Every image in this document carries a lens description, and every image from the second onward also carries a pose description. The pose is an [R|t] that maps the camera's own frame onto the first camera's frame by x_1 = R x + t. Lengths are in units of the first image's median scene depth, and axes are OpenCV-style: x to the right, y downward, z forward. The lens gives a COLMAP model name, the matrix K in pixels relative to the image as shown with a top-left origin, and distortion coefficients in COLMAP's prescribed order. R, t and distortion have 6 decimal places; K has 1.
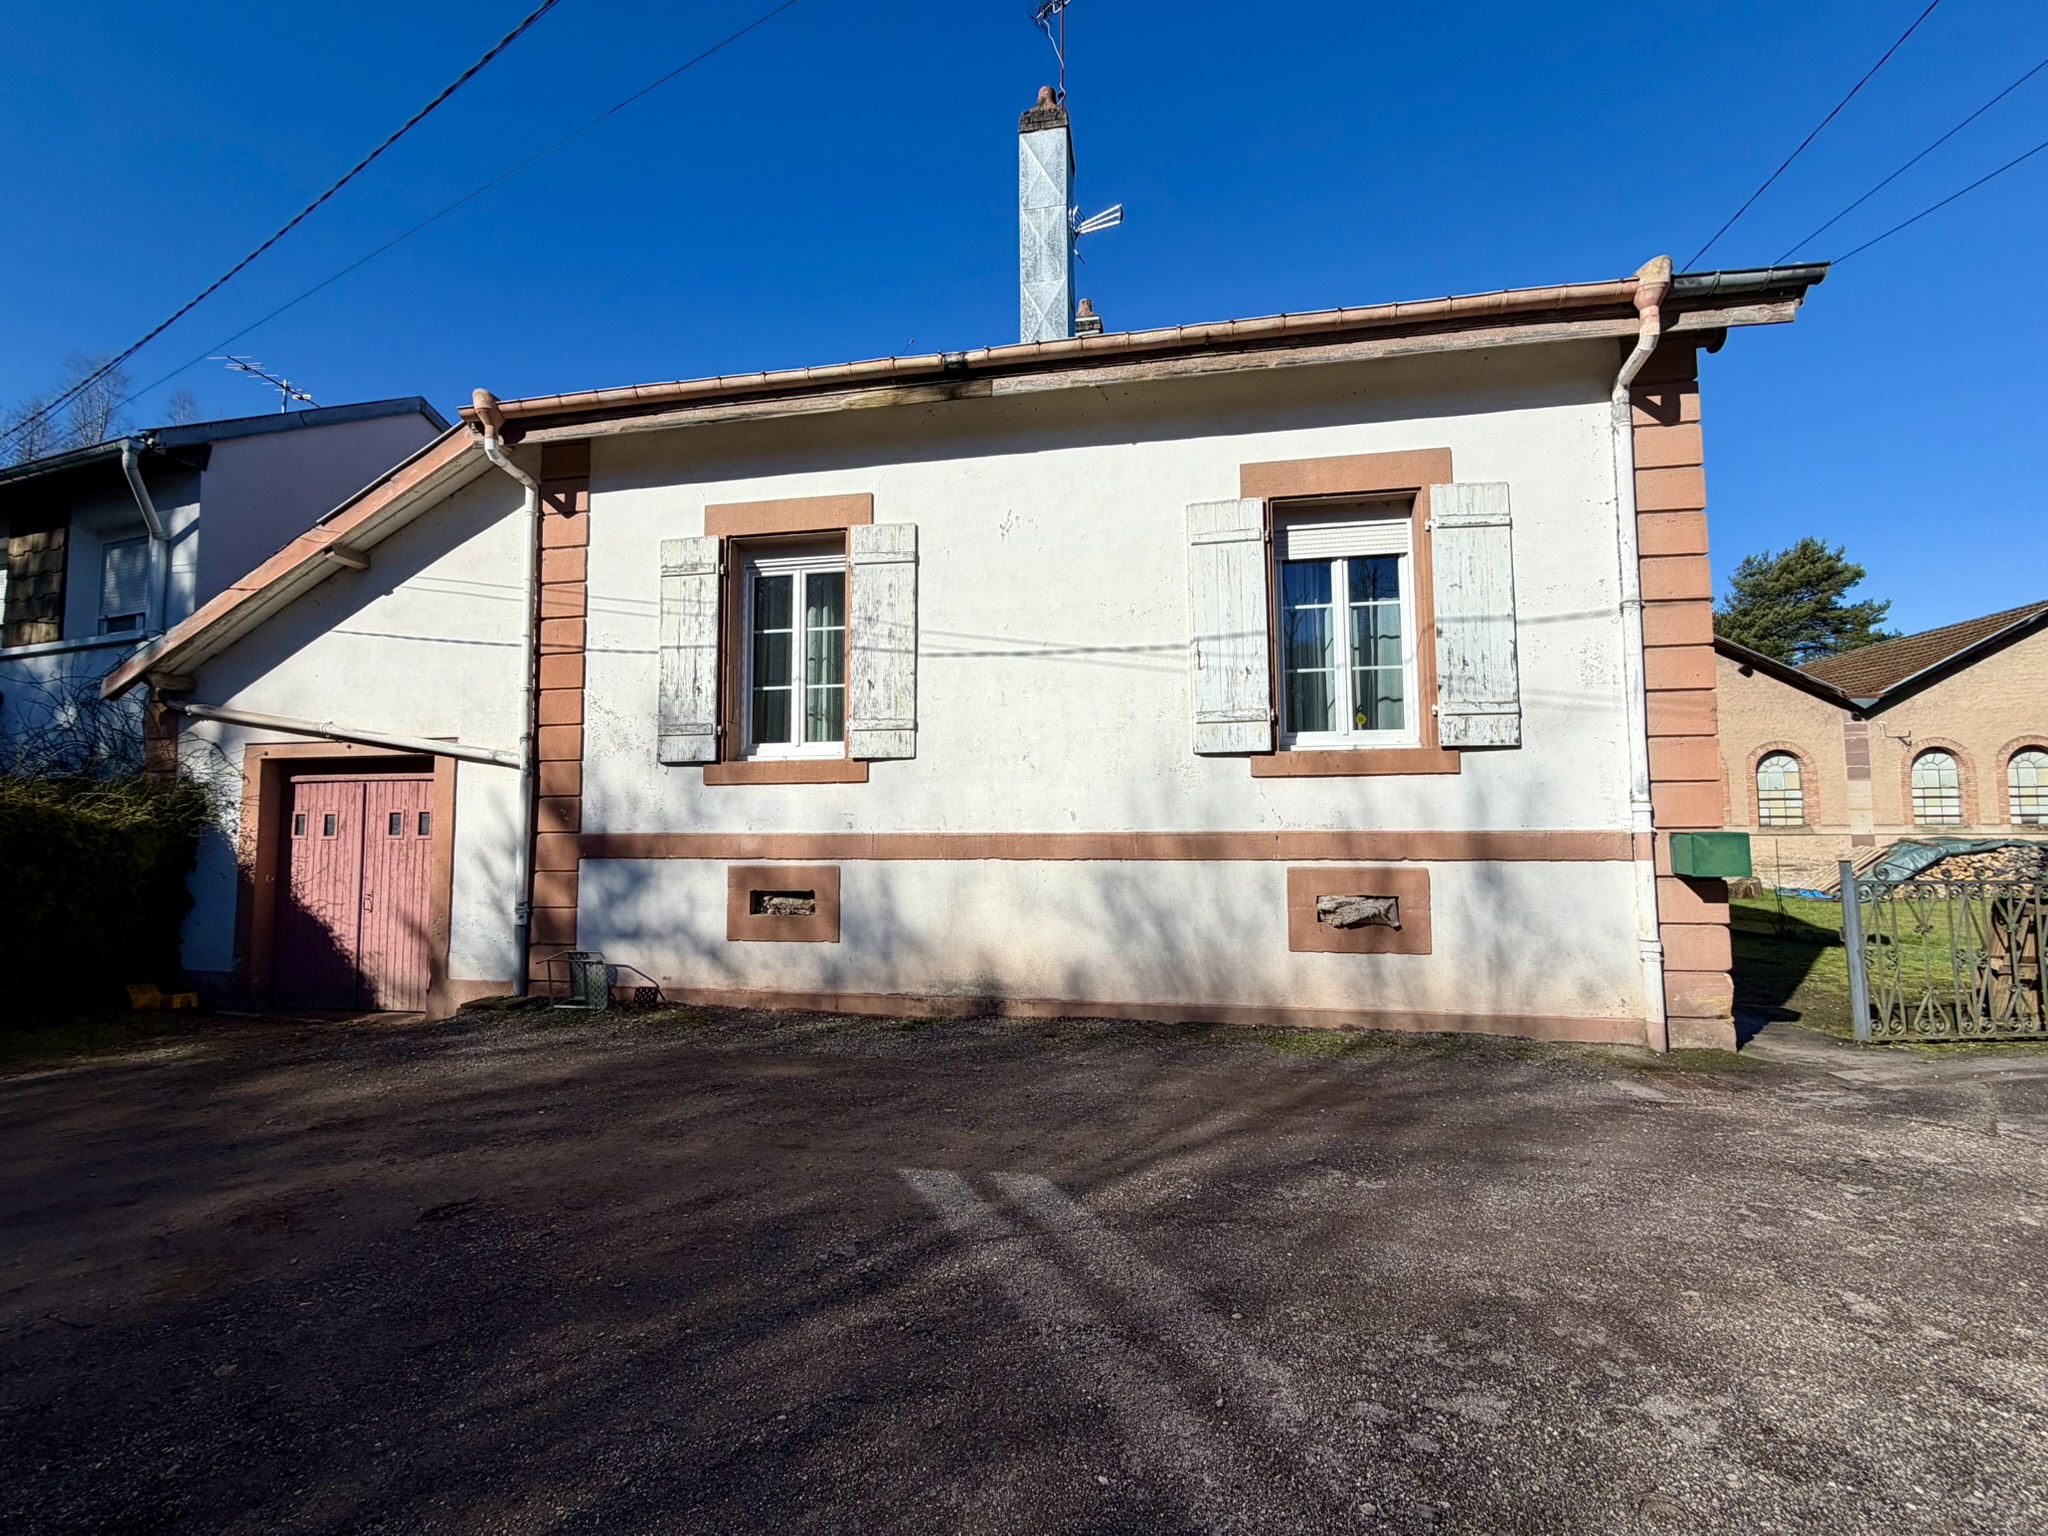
lens RADIAL K [[813.2, 0, 1024.0], [0, 813.2, 768.0], [0, 0, 1]] dist [-0.000666, -0.000110]
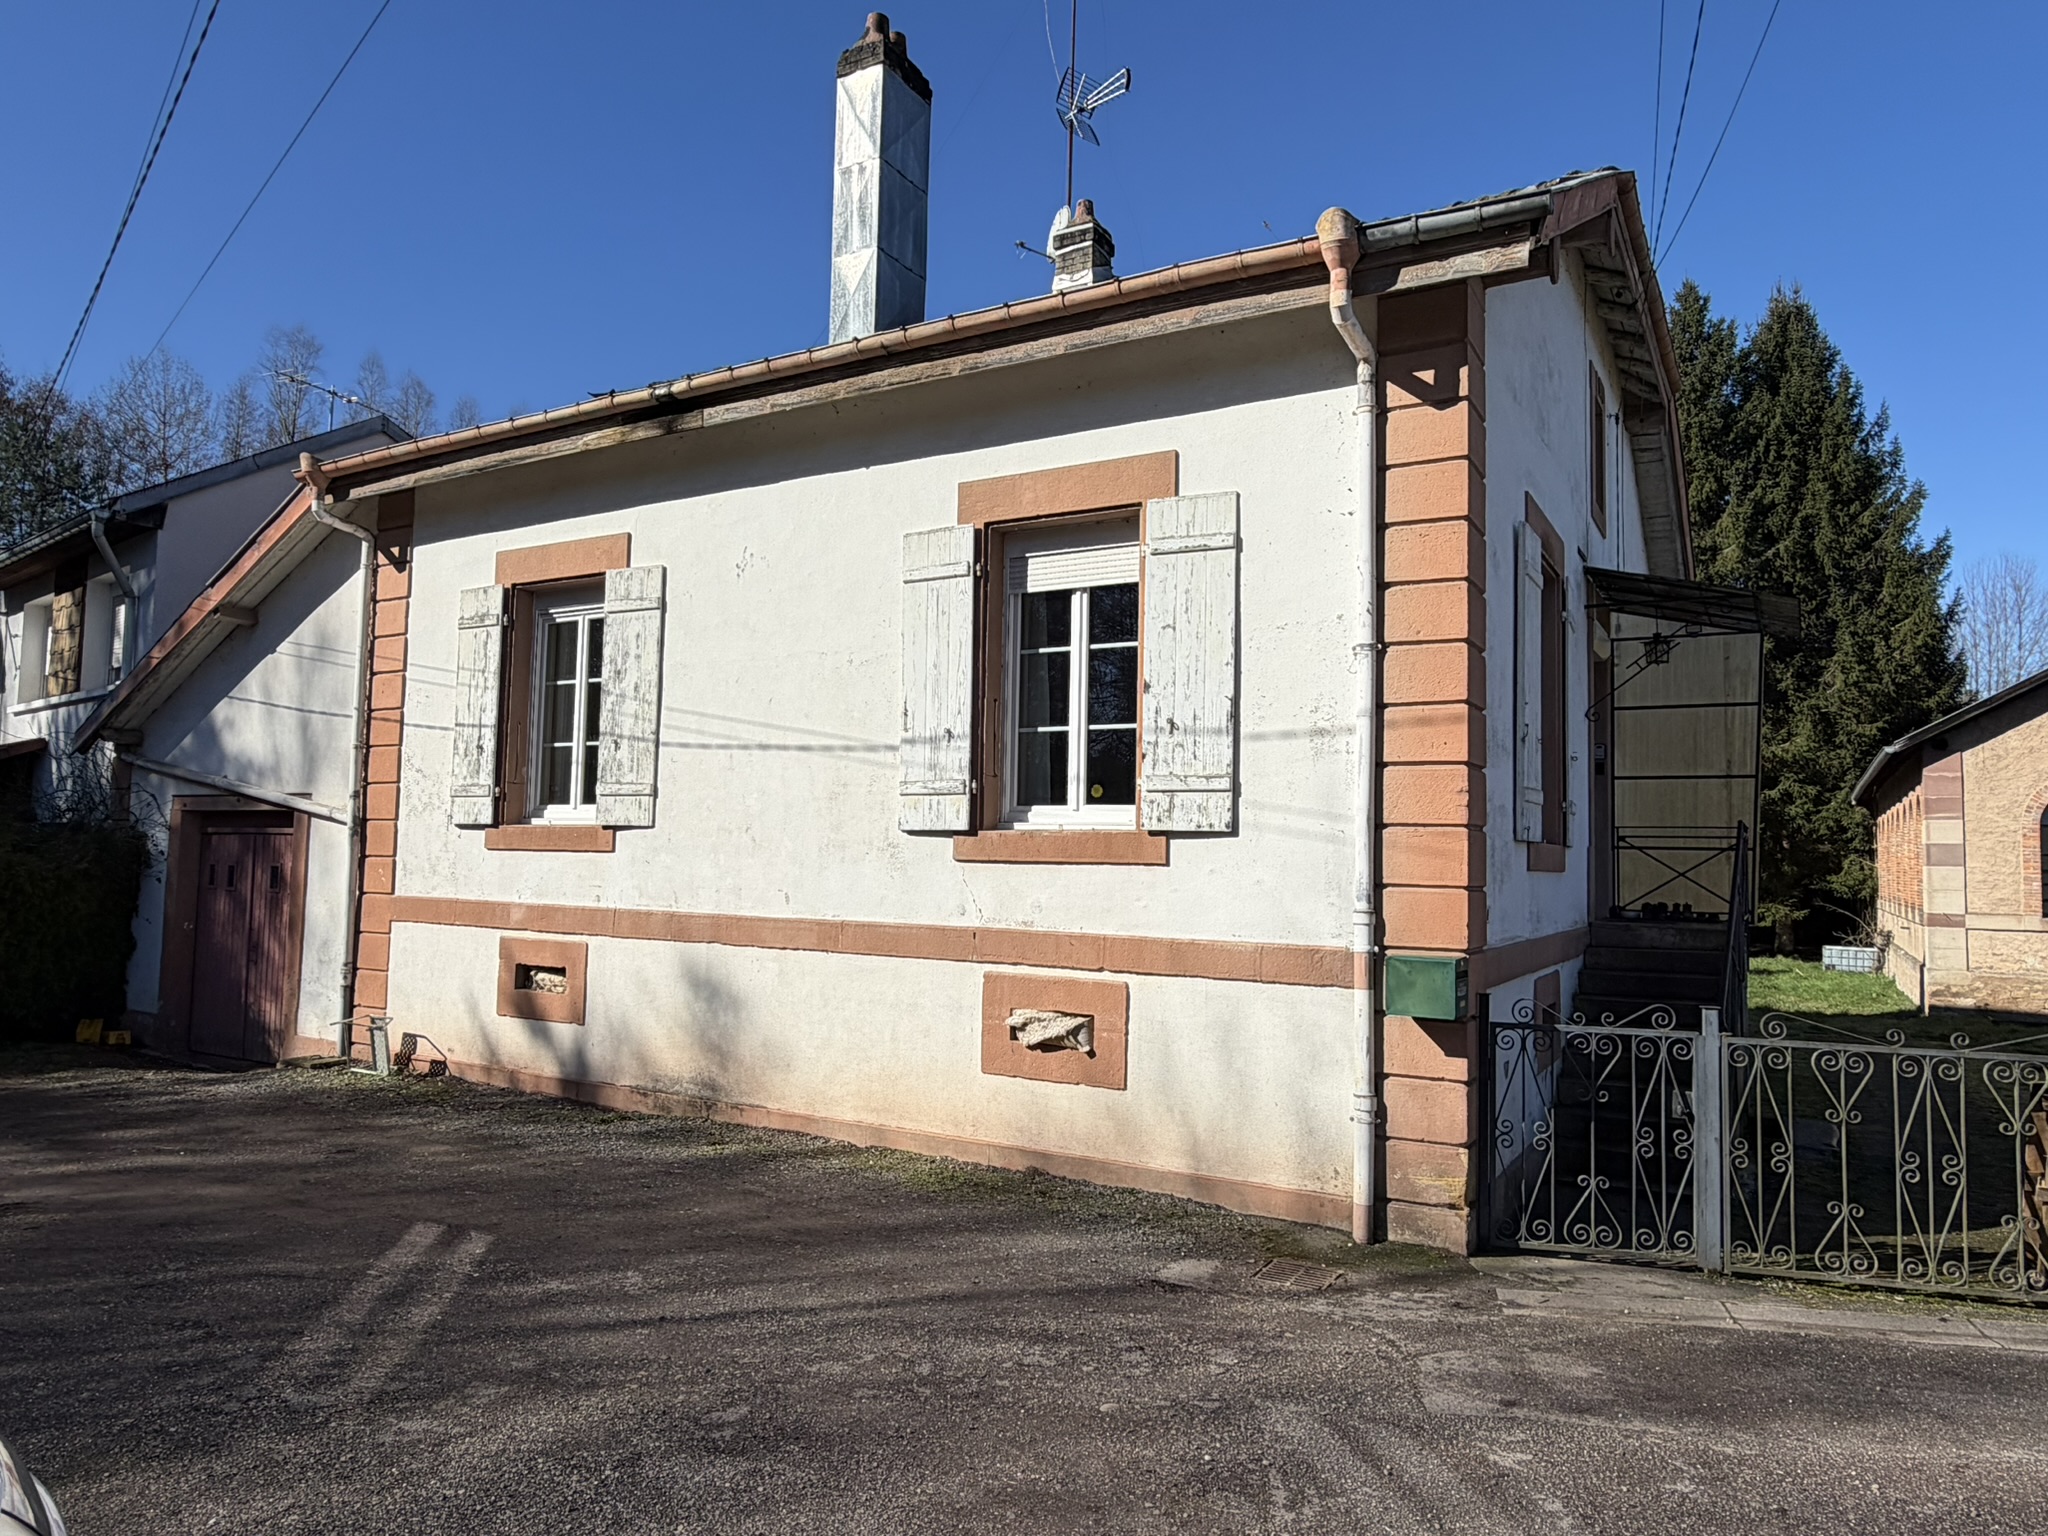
lens RADIAL K [[1213.1, 0, 1025.6], [0, 1213.1, 781.2], [0, 0, 1]] dist [0.000412, 0.001007]
pose [[0.946836, 0.005714, -0.321667, 0.715982], [-0.006561, 0.999977, -0.001547, -0.065846], [0.321651, 0.003575, 0.946852, -0.148676]]
